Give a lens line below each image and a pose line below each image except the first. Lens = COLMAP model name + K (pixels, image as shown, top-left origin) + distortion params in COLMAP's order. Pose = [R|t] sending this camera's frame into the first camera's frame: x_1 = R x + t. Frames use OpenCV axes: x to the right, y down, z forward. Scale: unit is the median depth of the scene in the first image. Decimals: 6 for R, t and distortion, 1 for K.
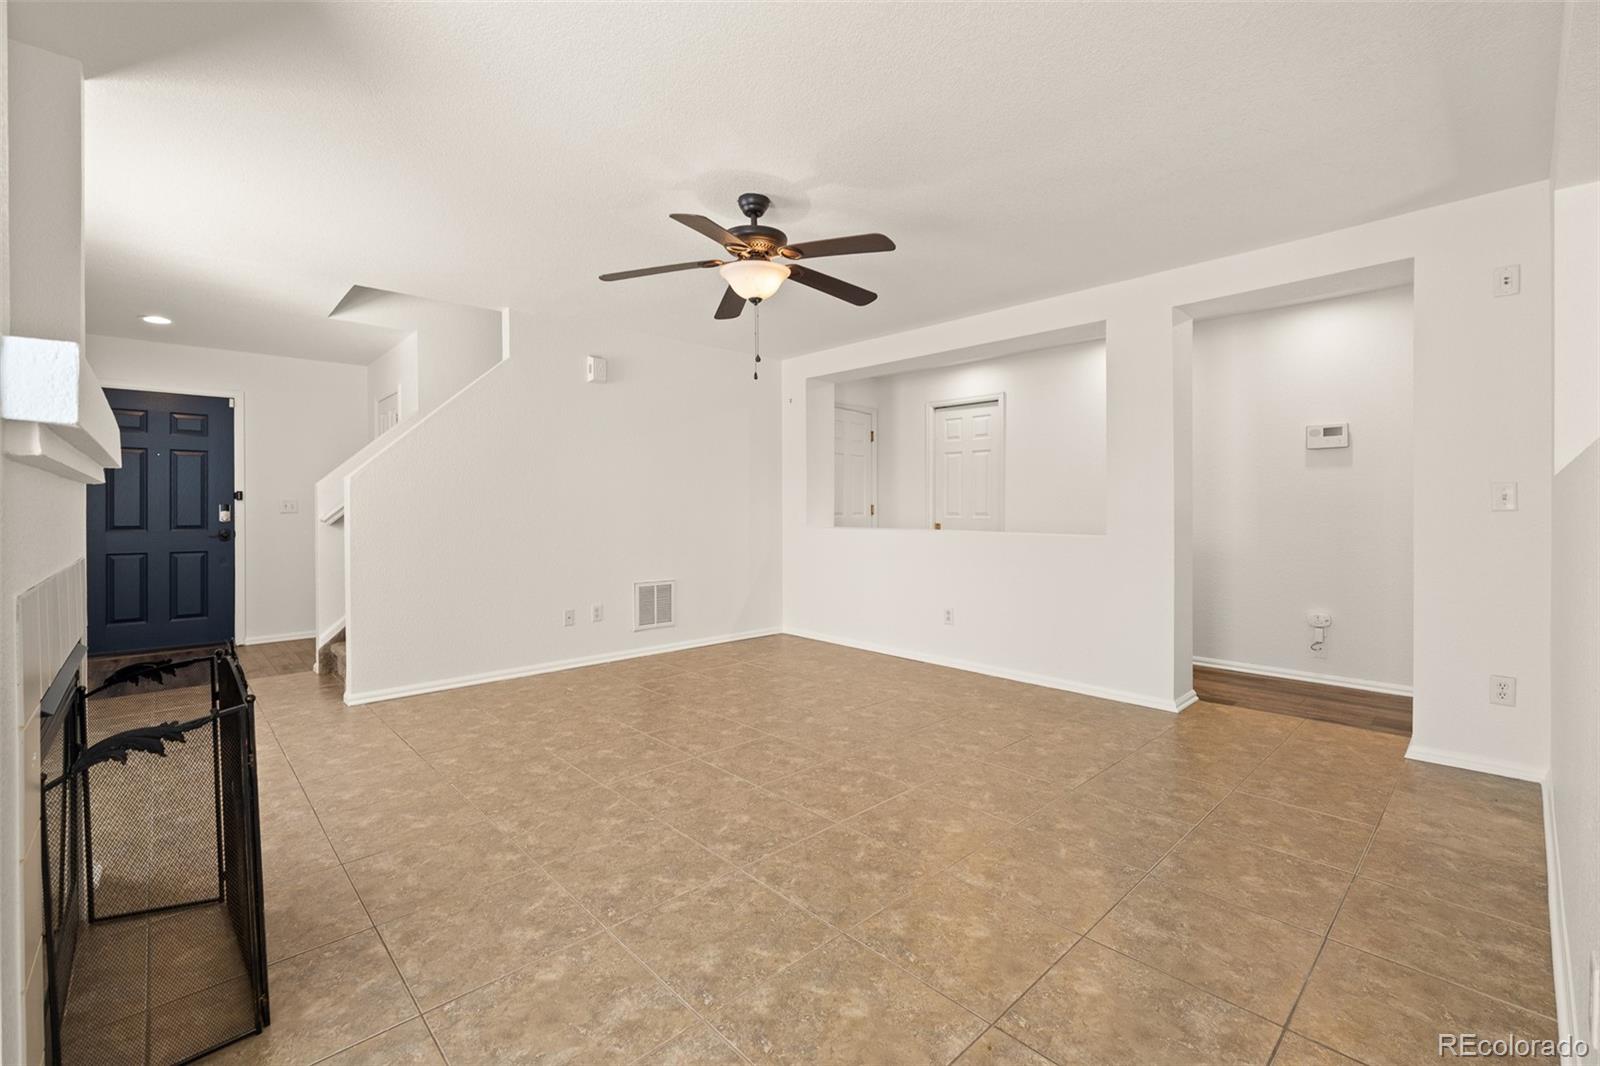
lens RADIAL K [[685.7, 0, 806.0], [0, 685.7, 511.5], [0, 0, 1]] dist [-0.003479, -0.000167]
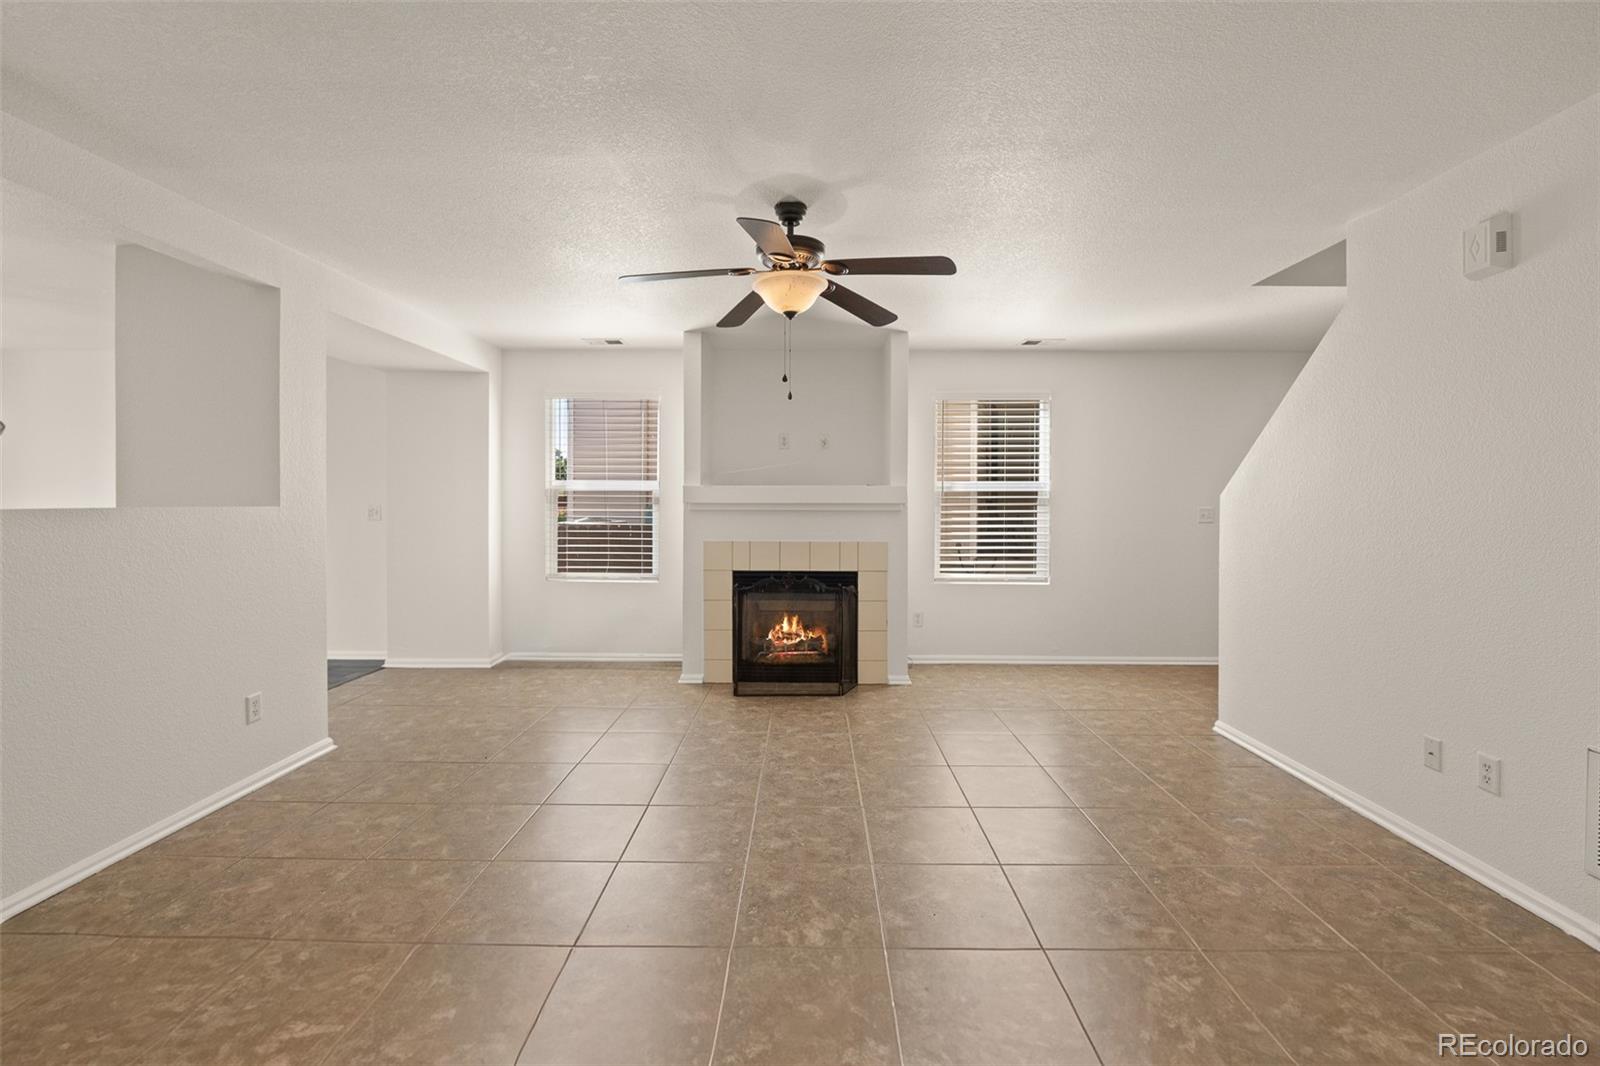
lens RADIAL K [[684.5, 0, 802.0], [0, 684.5, 499.2], [0, 0, 1]] dist [-0.004544, -0.000300]
pose [[-0.696633, -0.000079, -0.717428, 0.498159], [-0.005694, 0.999969, 0.005418, -0.052993], [0.717405, 0.007860, -0.696612, 1.418835]]
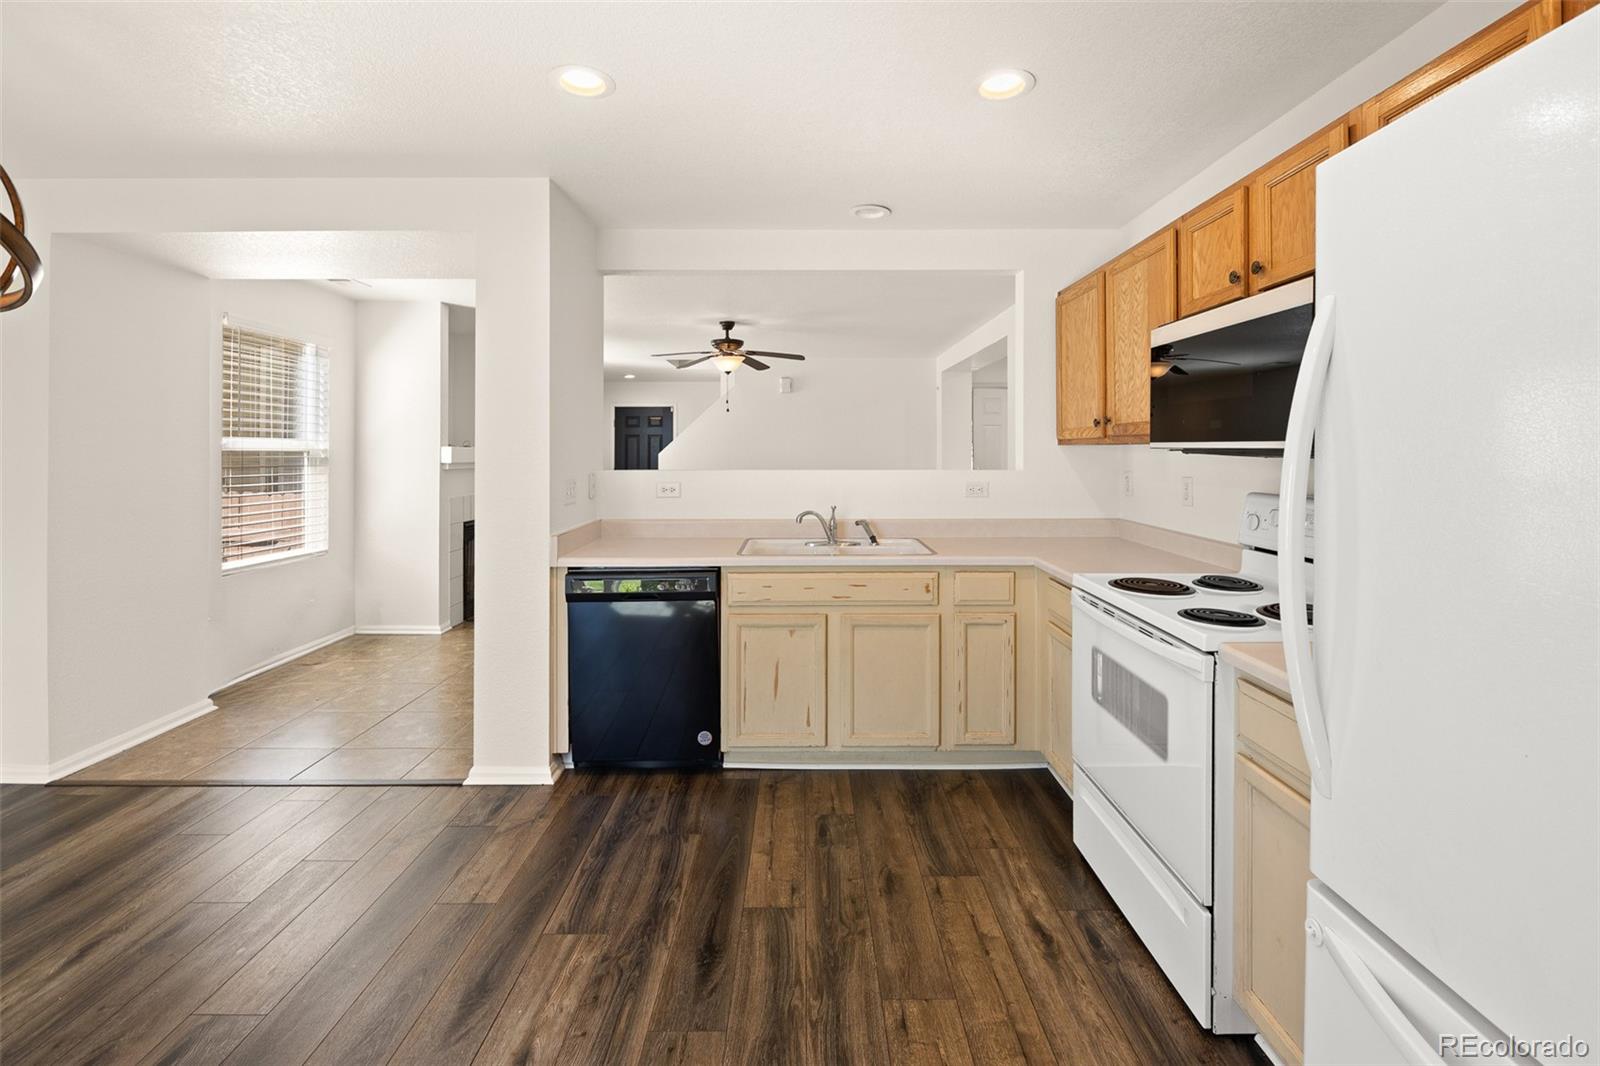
lens RADIAL K [[701.7, 0, 805.8], [0, 701.7, 445.5], [0, 0, 1]] dist [-0.003327, -0.000533]
pose [[0.729495, -0.005097, -0.683967, 1.272738], [-0.004330, 0.999918, -0.012069, -0.060481], [0.683972, 0.011766, 0.729413, -0.286072]]
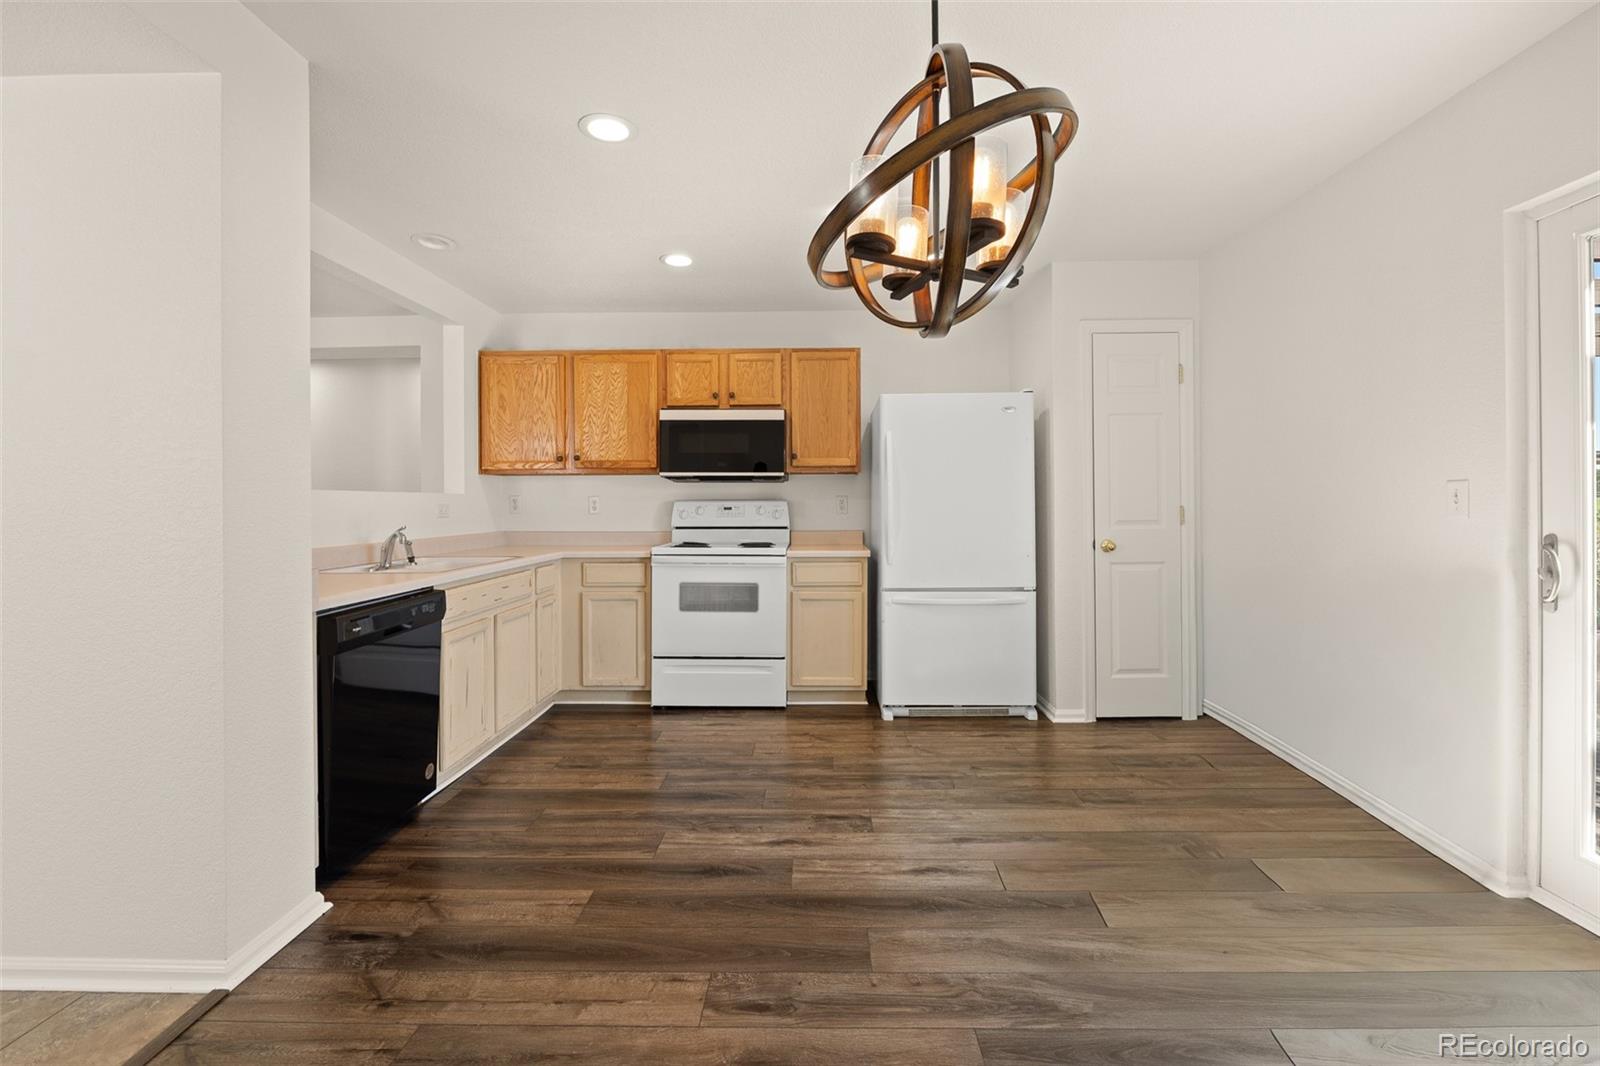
lens RADIAL K [[687.0, 0, 807.6], [0, 687.0, 506.7], [0, 0, 1]] dist [-0.004204, -0.000581]
pose [[0.699720, -0.006582, 0.714387, 0.365721], [0.008711, 0.999962, 0.000681, -0.011507], [-0.714364, 0.005747, 0.699751, -0.586218]]
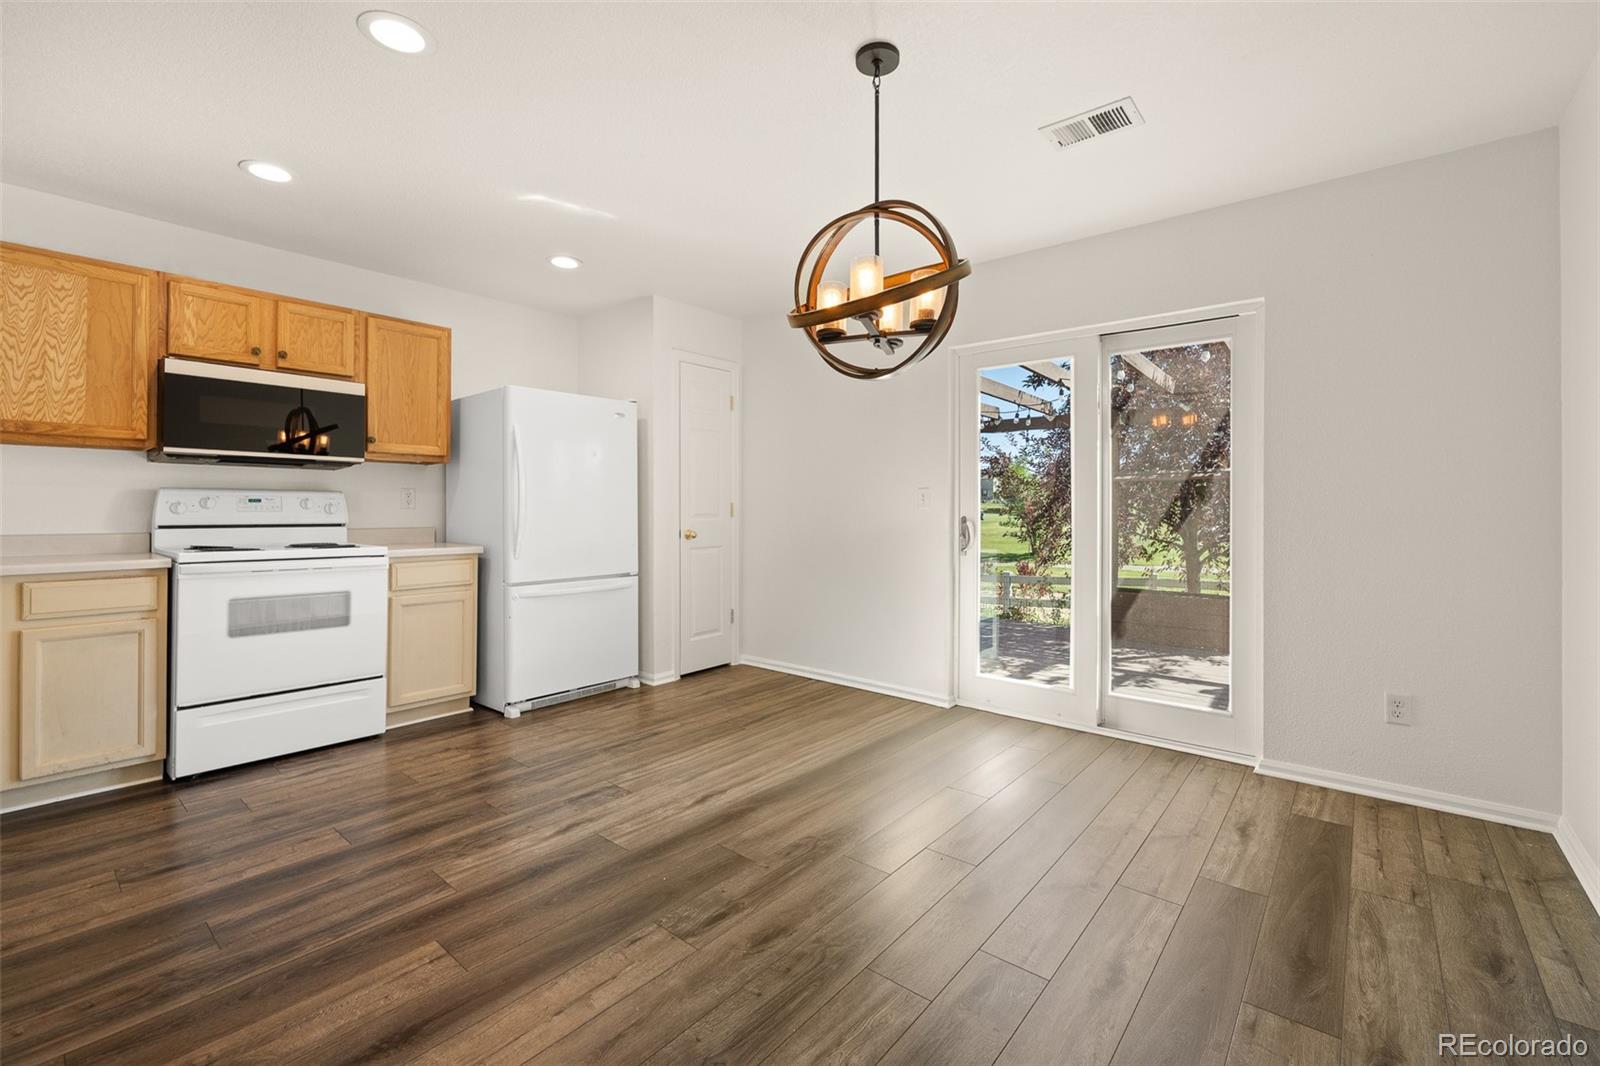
lens RADIAL K [[682.7, 0, 803.9], [0, 682.7, 505.1], [0, 0, 1]] dist [-0.007192, -0.000037]
pose [[-0.117251, 0.002659, 0.993099, 0.125027], [0.001041, 0.999996, -0.002554, 0.001363], [-0.993102, 0.000734, -0.117253, -0.239434]]
